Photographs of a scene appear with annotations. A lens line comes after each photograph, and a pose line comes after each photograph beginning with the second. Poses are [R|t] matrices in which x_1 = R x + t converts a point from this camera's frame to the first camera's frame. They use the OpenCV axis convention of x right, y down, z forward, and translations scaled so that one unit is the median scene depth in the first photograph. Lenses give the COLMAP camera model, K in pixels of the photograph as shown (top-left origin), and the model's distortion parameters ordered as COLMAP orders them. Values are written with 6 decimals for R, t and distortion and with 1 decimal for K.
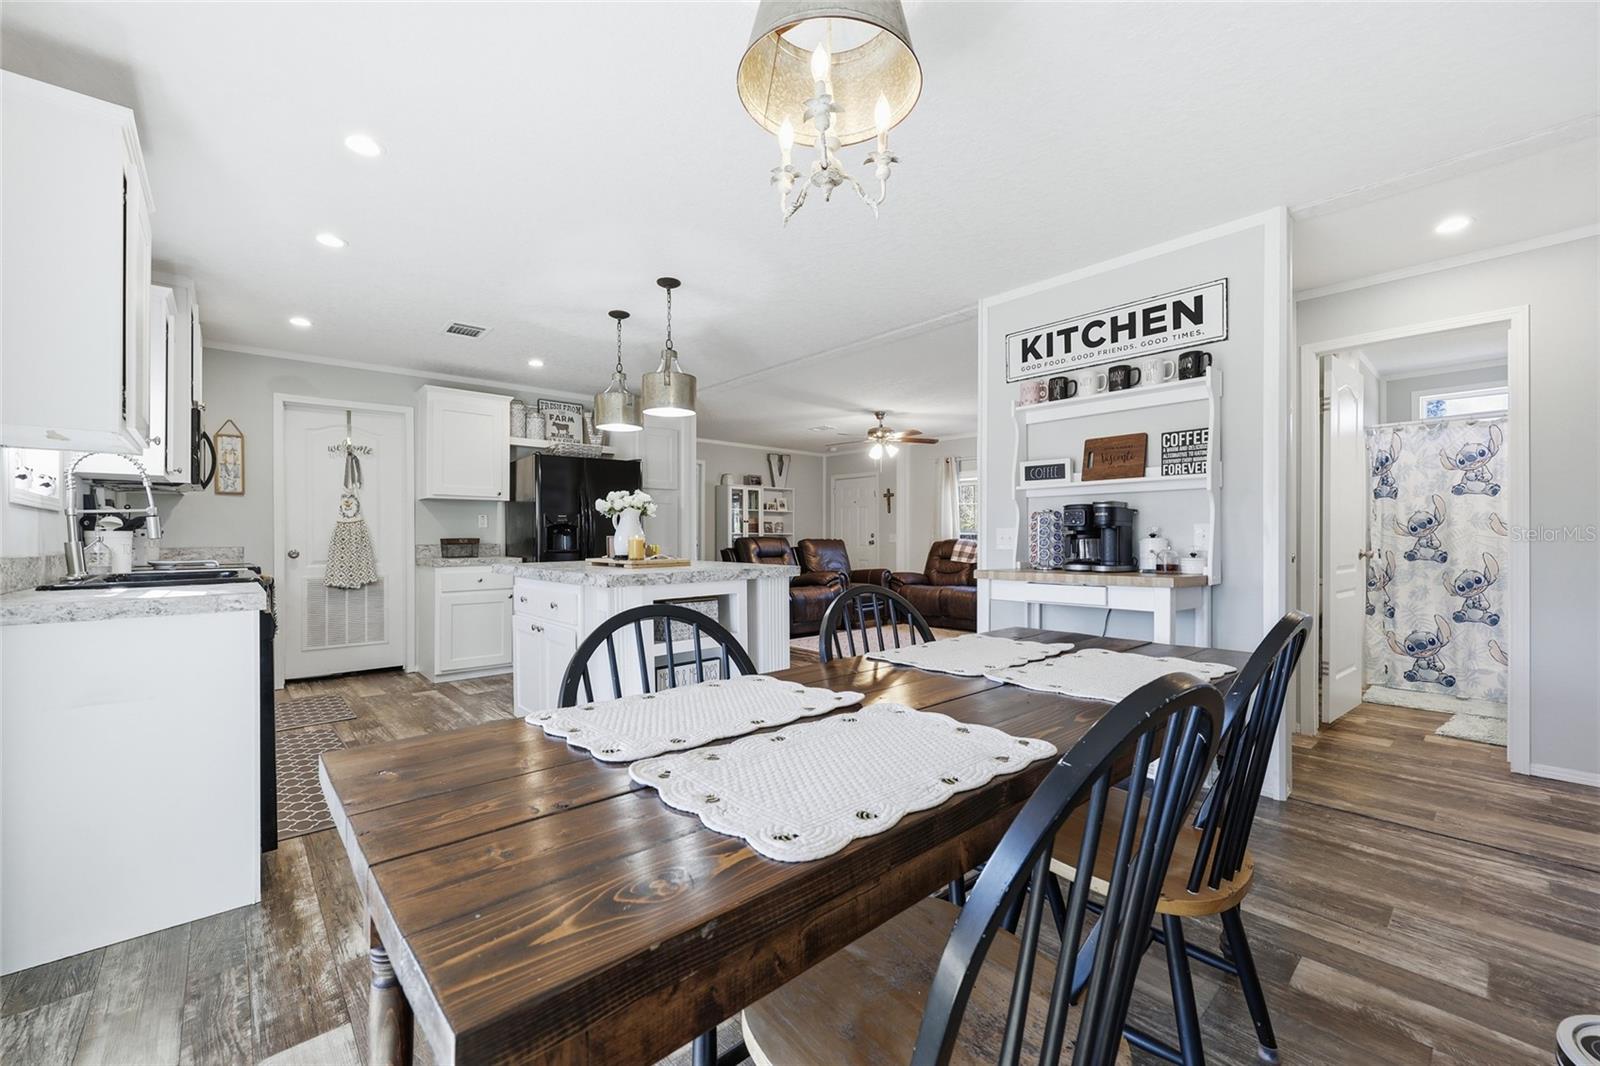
lens RADIAL K [[646.6, 0, 797.8], [0, 646.6, 539.4], [0, 0, 1]] dist [0.000741, 0.000110]
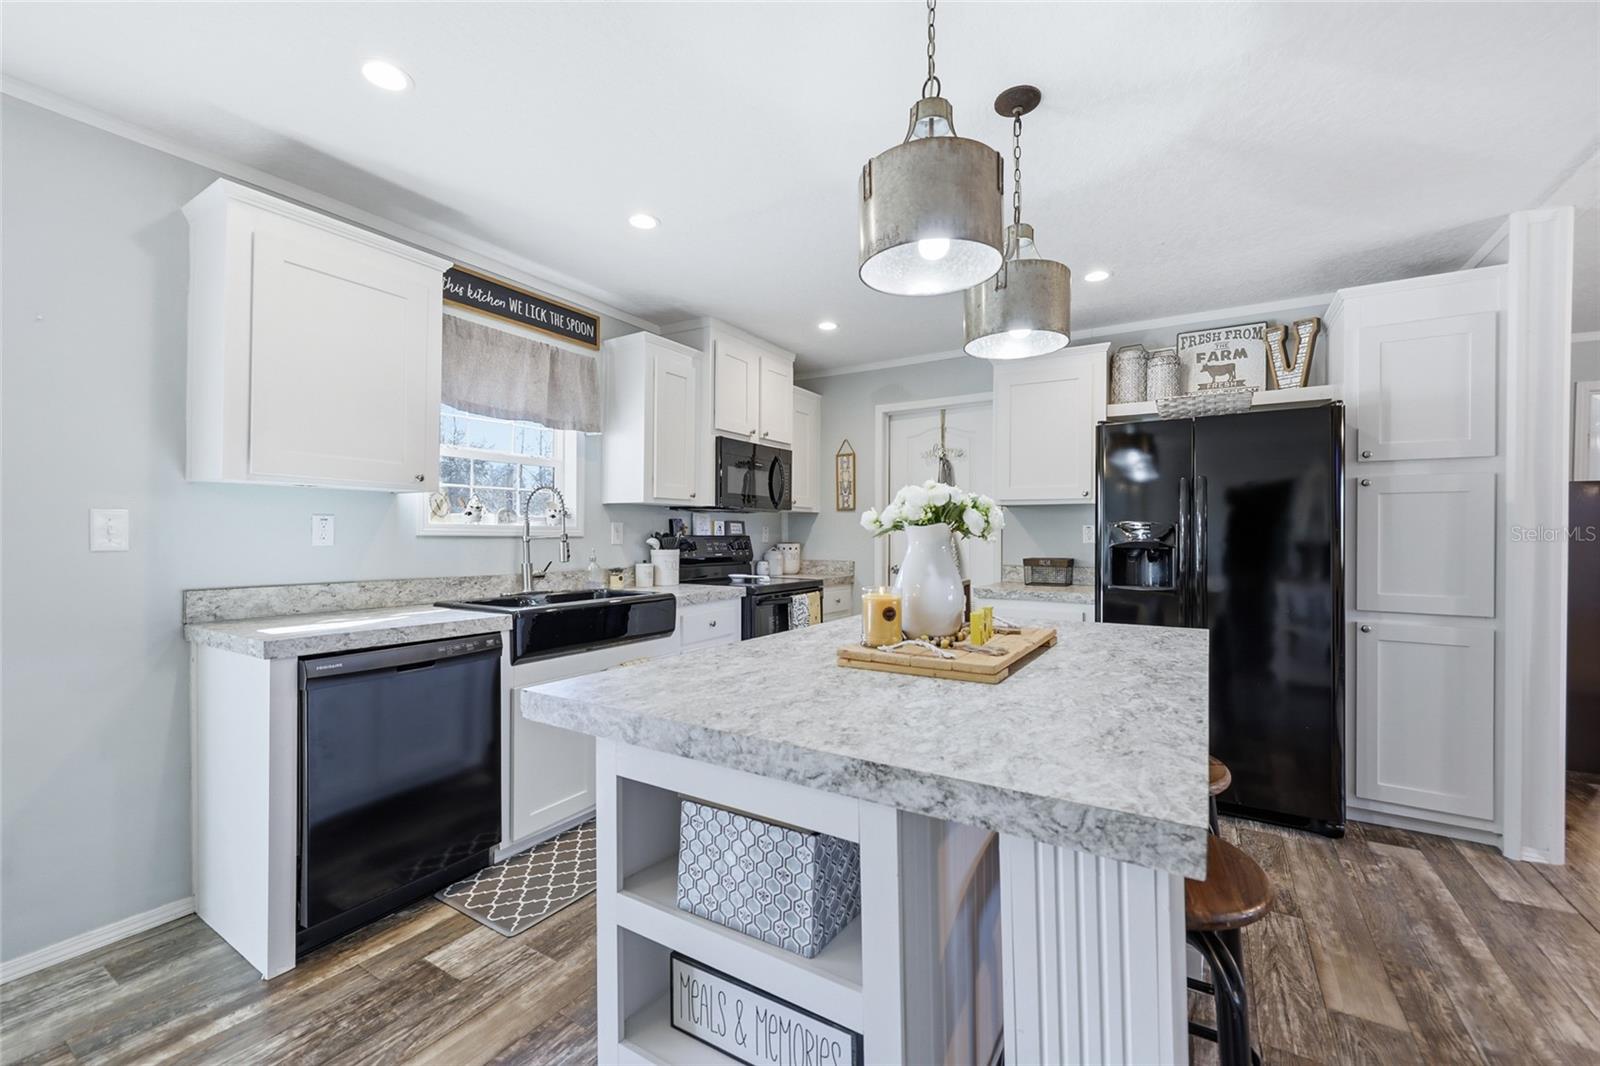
lens RADIAL K [[646.6, 0, 815.7], [0, 646.6, 537.5], [0, 0, 1]] dist [0.000741, 0.000110]
pose [[0.300130, 0.008721, -0.953859, 0.078580], [-0.010451, 0.999928, 0.005853, -0.023949], [0.953841, 0.008212, 0.300199, 0.480147]]
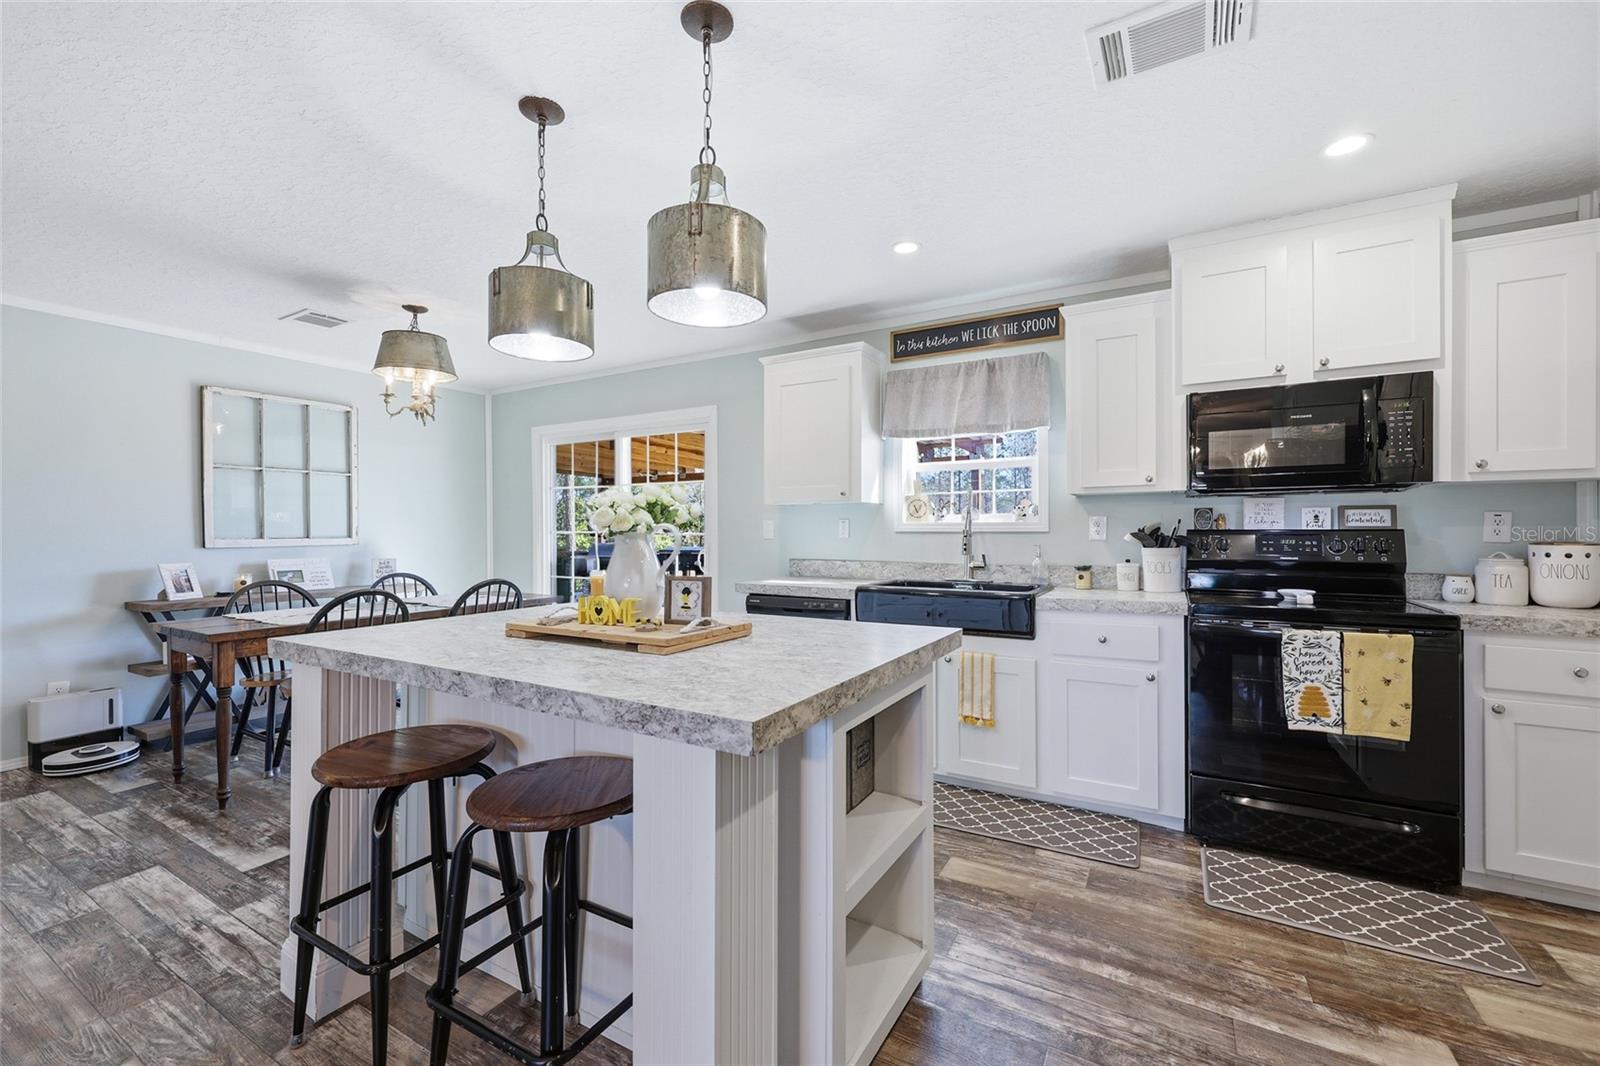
lens RADIAL K [[646.6, 0, 796.4], [0, 646.6, 531.8], [0, 0, 1]] dist [0.000741, 0.000110]
pose [[-0.948475, 0.013131, -0.316579, -0.246426], [0.009480, 0.999870, 0.013069, -0.031238], [0.316710, 0.009394, -0.948476, 1.146313]]
